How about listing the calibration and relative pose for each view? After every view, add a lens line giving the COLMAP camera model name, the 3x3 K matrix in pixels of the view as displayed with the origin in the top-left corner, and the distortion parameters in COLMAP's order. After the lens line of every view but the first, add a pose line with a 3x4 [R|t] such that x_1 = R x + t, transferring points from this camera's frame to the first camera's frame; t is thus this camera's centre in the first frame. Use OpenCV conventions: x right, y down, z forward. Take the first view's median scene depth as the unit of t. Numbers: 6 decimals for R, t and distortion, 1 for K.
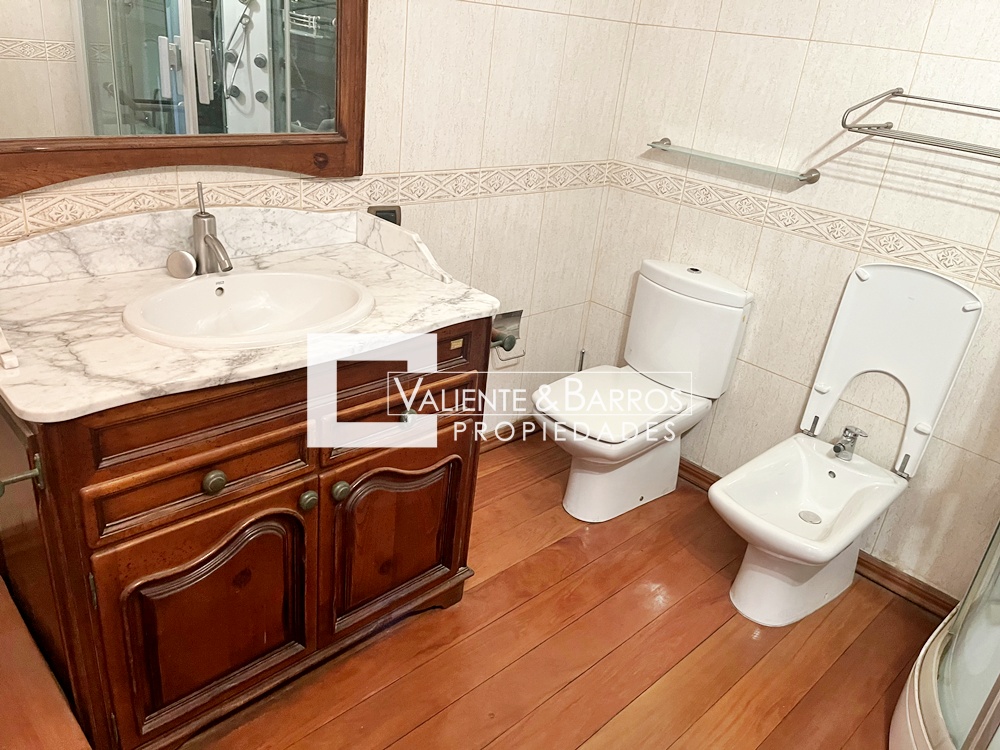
lens RADIAL K [[756.9, 0, 503.5], [0, 756.9, 369.5], [0, 0, 1]] dist [0.071508, -0.096771]
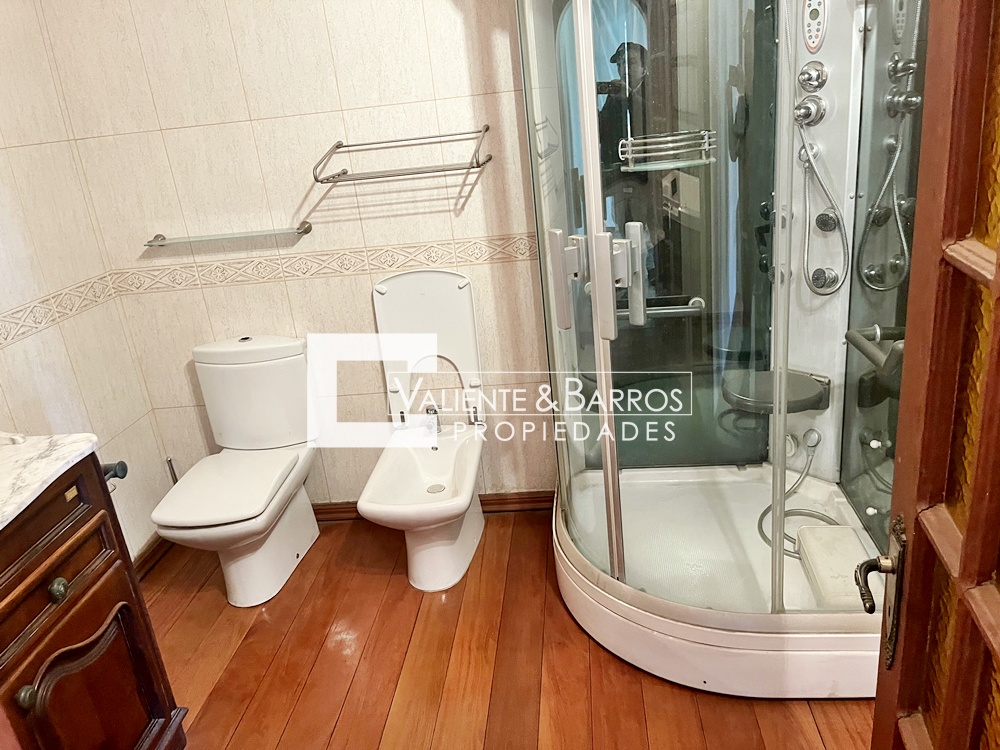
lens RADIAL K [[756.9, 0, 495.4], [0, 756.9, 373.4], [0, 0, 1]] dist [0.071508, -0.096771]
pose [[0.738610, -0.392990, 0.547735, -0.105199], [0.436568, 0.897954, 0.055562, 0.007022], [-0.513676, 0.198085, 0.834805, -0.067750]]
